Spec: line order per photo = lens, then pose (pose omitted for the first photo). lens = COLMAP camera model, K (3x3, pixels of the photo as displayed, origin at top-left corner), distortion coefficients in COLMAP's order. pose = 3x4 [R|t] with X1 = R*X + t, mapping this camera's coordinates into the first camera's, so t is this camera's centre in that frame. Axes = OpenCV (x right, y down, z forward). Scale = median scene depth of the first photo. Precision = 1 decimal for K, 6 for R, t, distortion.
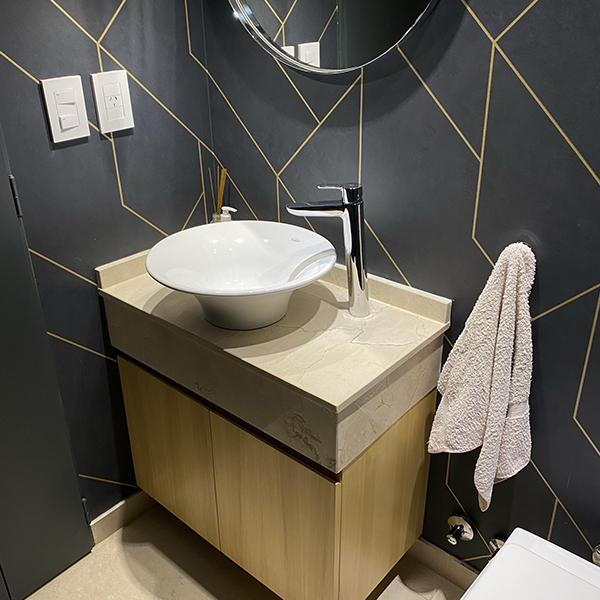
lens RADIAL K [[610.0, 0, 298.3], [0, 610.0, 302.2], [0, 0, 1]] dist [0.008193, 0.000000]
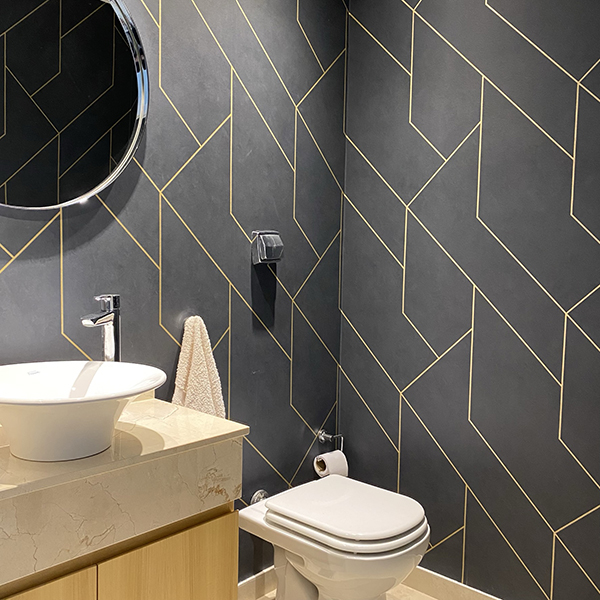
lens RADIAL K [[610.0, 0, 296.3], [0, 610.0, 302.9], [0, 0, 1]] dist [0.008193, 0.000000]
pose [[0.037457, -0.062766, 0.997325, -0.994064], [0.431667, 0.901123, 0.040500, -0.066954], [-0.901255, 0.428996, 0.060848, 0.570394]]
